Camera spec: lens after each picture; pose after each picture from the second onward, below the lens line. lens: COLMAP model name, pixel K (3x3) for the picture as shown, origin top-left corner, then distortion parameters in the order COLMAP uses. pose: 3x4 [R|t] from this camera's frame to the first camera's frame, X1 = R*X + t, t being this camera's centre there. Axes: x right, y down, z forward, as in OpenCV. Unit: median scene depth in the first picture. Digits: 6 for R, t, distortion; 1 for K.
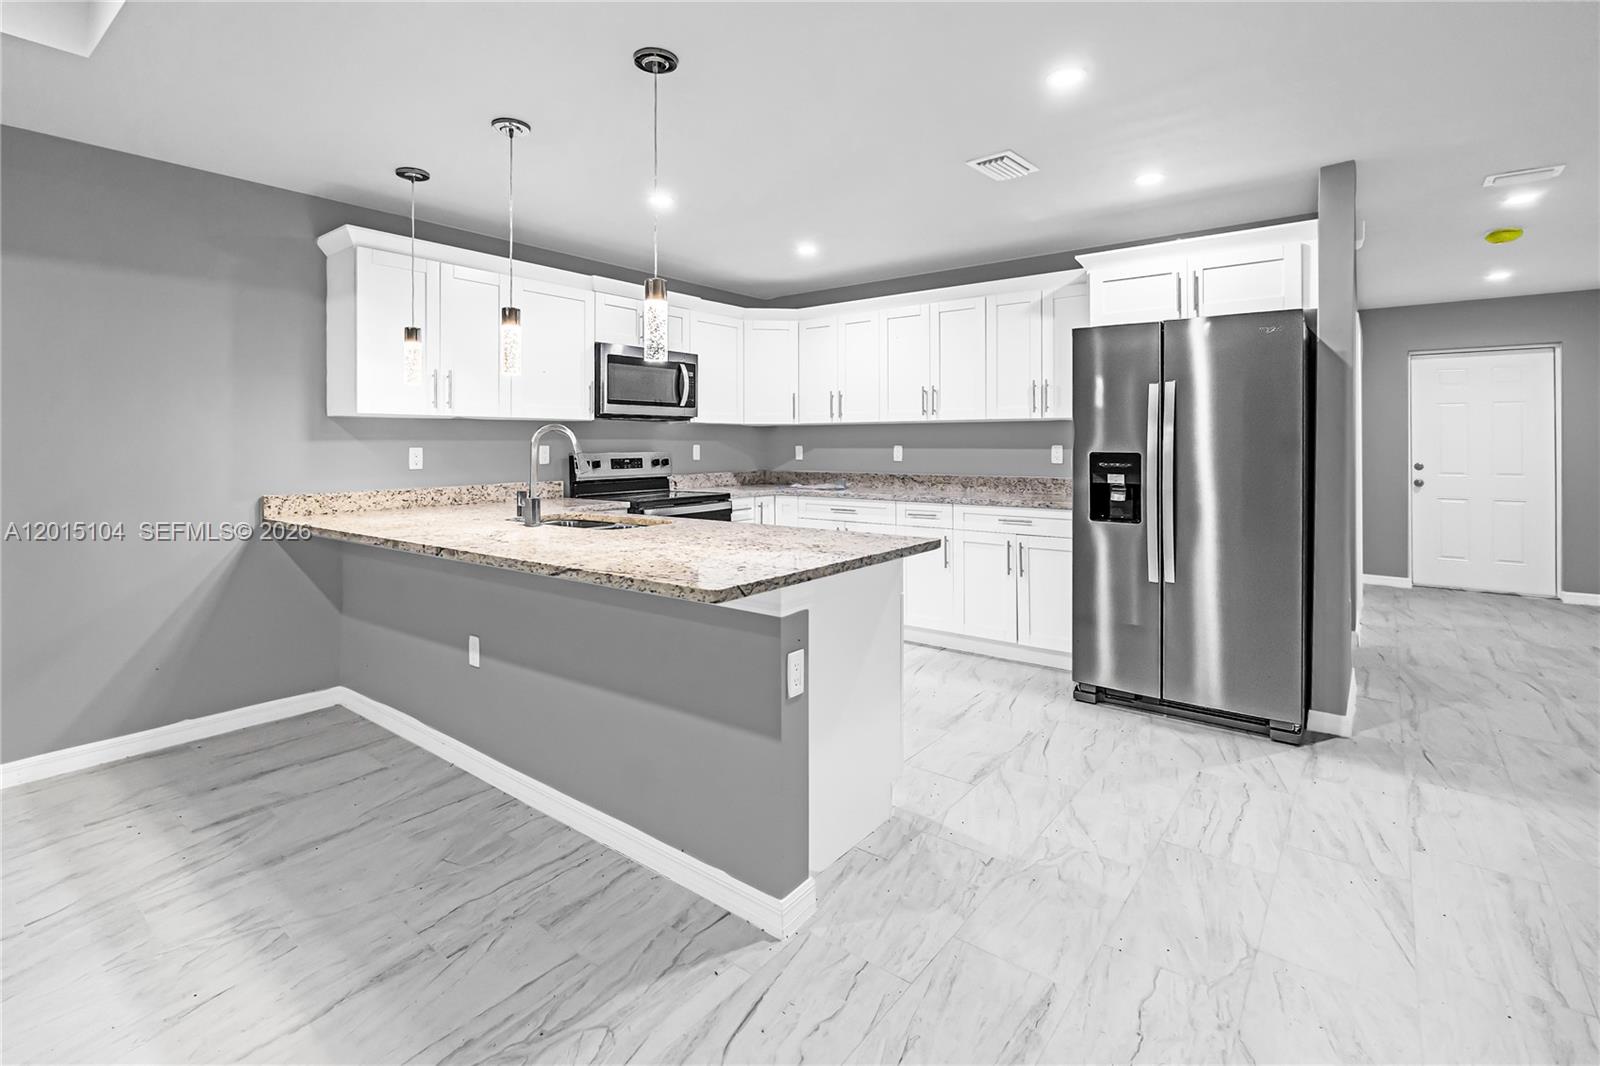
lens RADIAL K [[741.0, 0, 797.0], [0, 741.0, 436.9], [0, 0, 1]] dist [-0.000921, -0.000723]
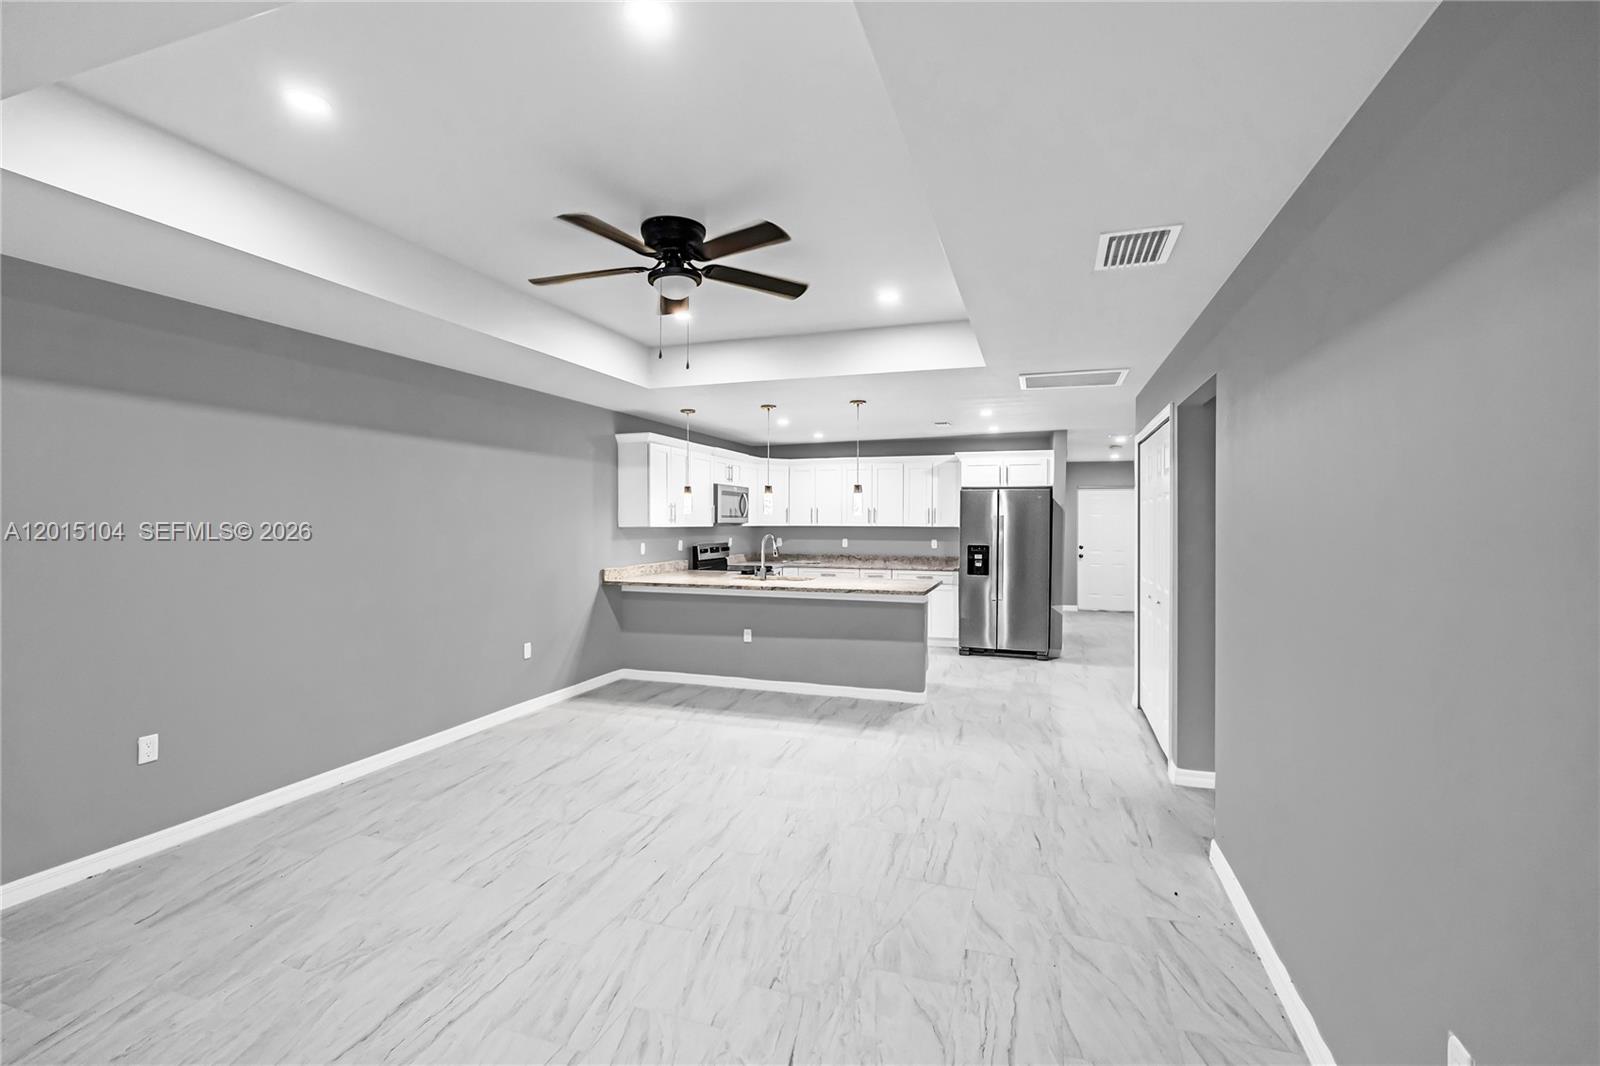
lens RADIAL K [[706.6, 0, 798.0], [0, 706.6, 519.4], [0, 0, 1]] dist [-0.001088, -0.000230]
pose [[0.946236, 0.007545, 0.323390, -0.845513], [-0.009062, 0.999954, 0.003185, -0.062704], [-0.323351, -0.005944, 0.946260, -0.933678]]
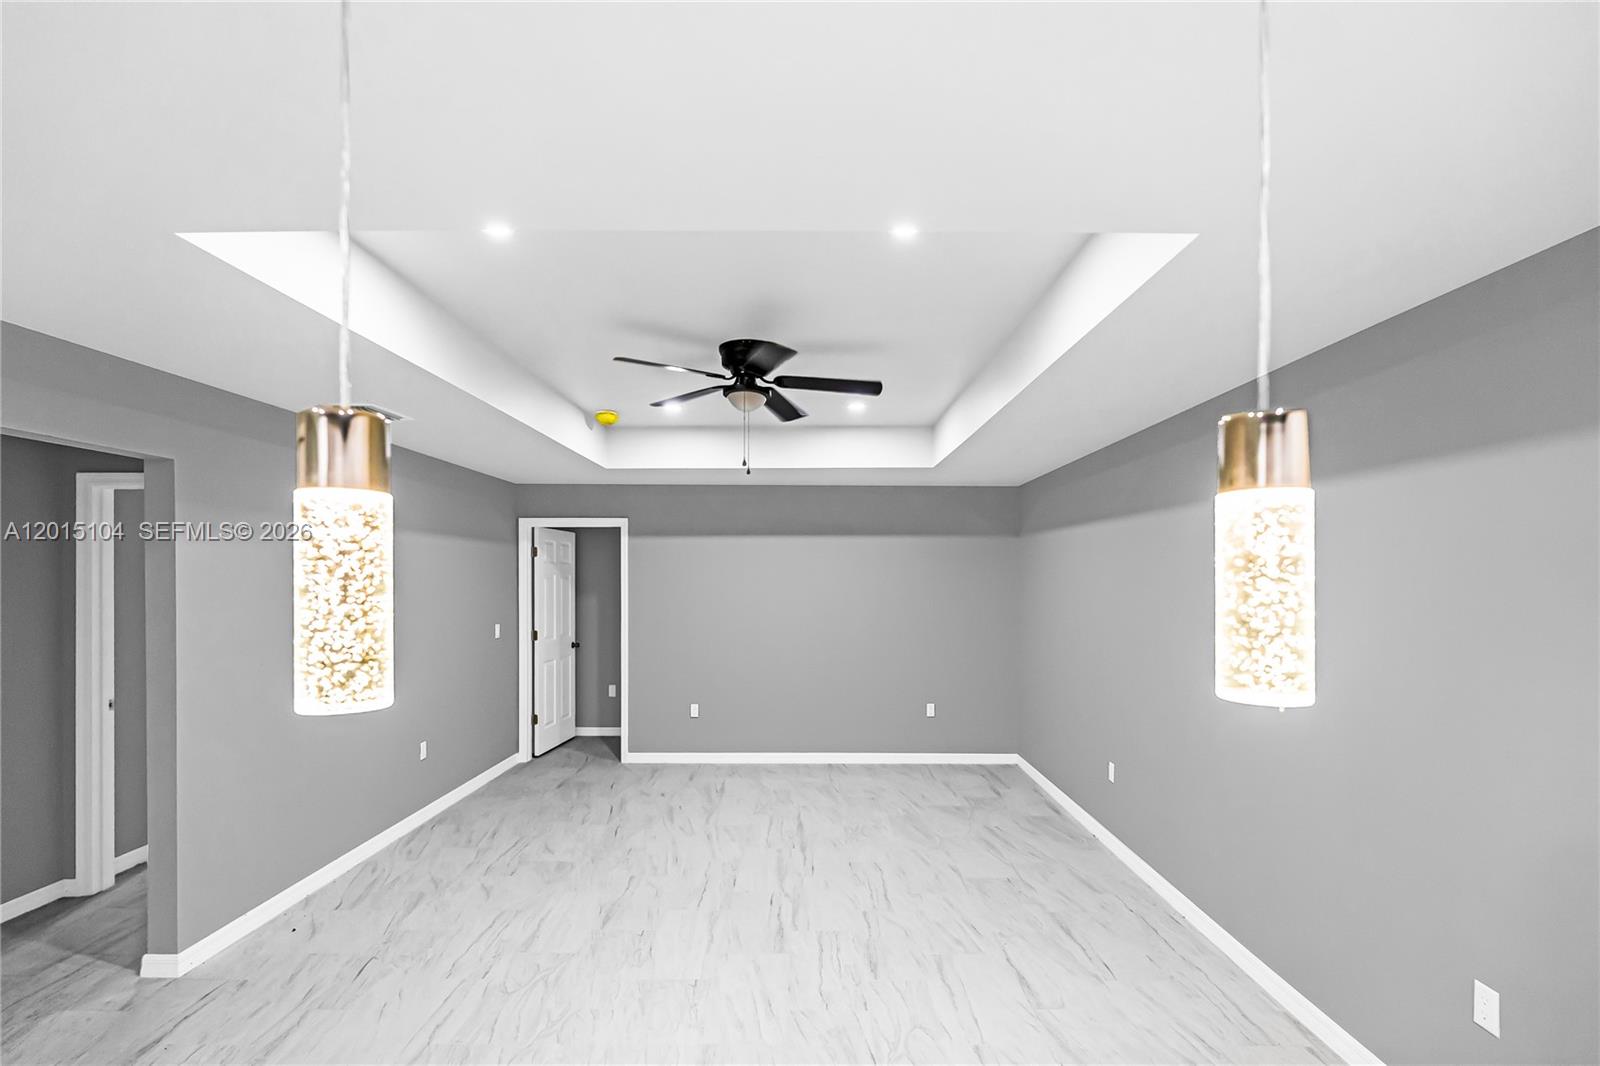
lens RADIAL K [[716.4, 0, 802.5], [0, 716.4, 579.4], [0, 0, 1]] dist [-0.000817, -0.000044]
pose [[-0.792519, 0.003272, -0.609838, -0.114347], [0.006659, 0.999972, -0.003288, -0.100577], [0.609811, -0.006667, -0.792519, 0.906331]]
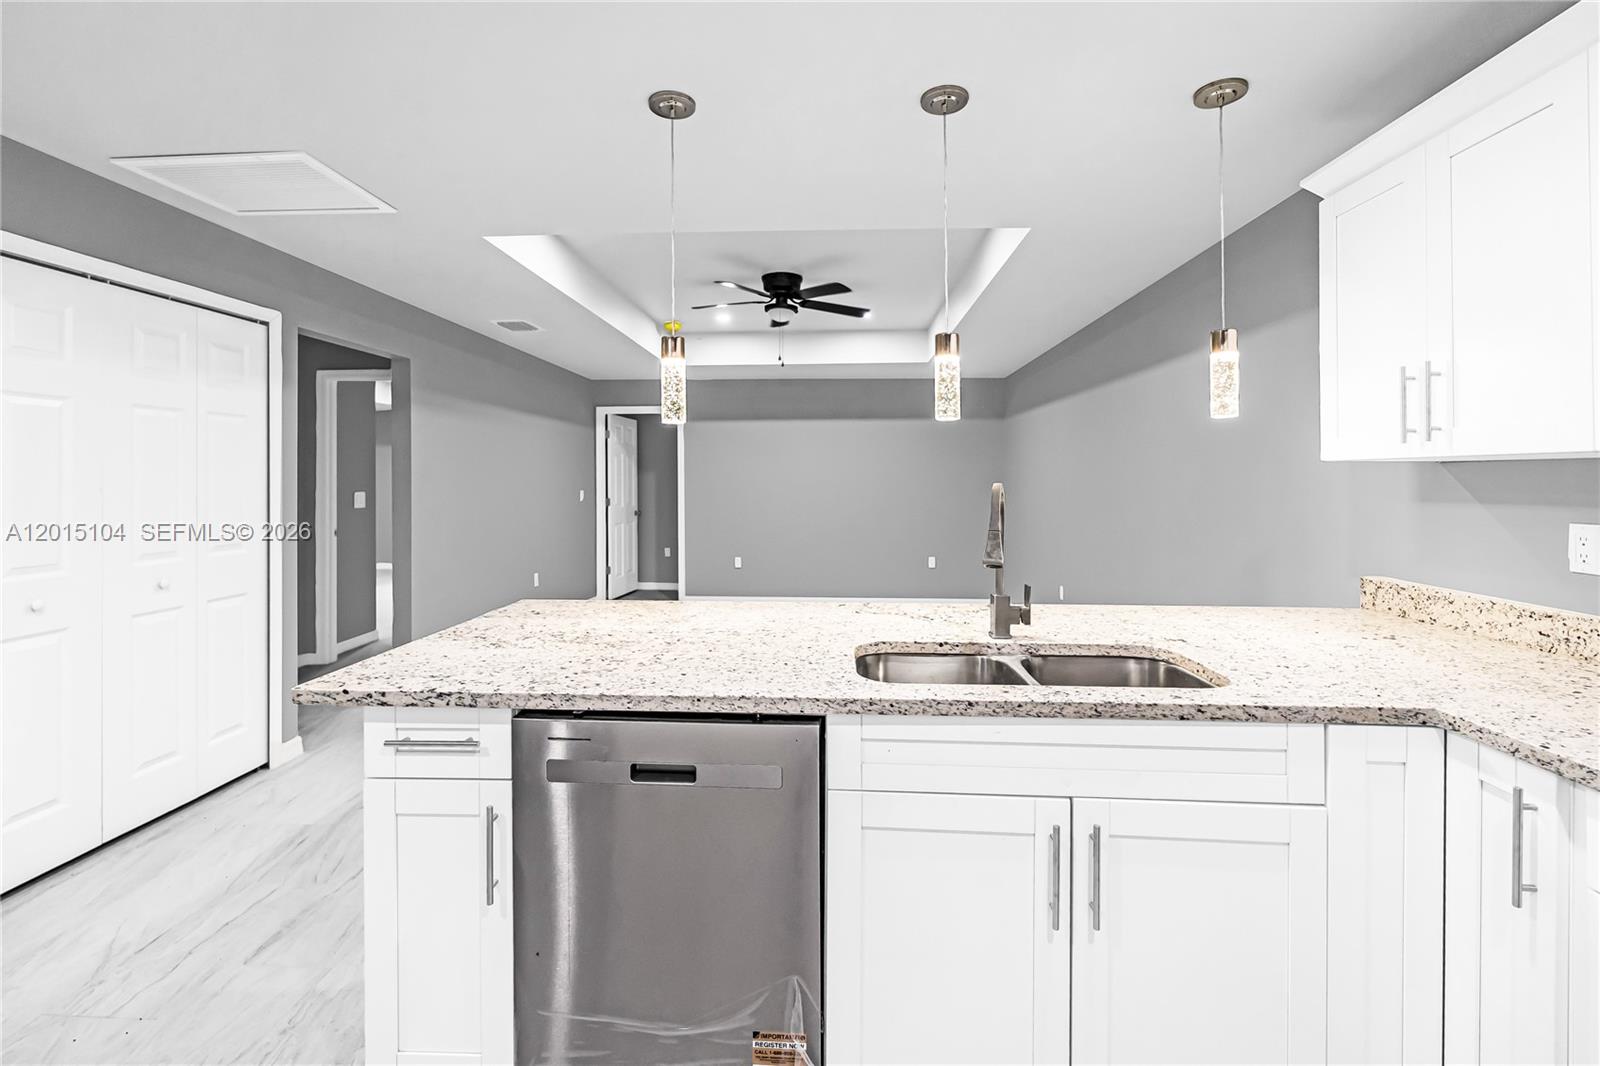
lens RADIAL K [[726.9, 0, 797.3], [0, 726.9, 480.0], [0, 0, 1]] dist [-0.000167, -0.000052]
pose [[-0.821661, 0.004873, -0.569956, 0.144424], [0.008657, 0.999955, -0.003931, -0.017083], [0.569911, -0.008165, -0.821666, 1.281177]]
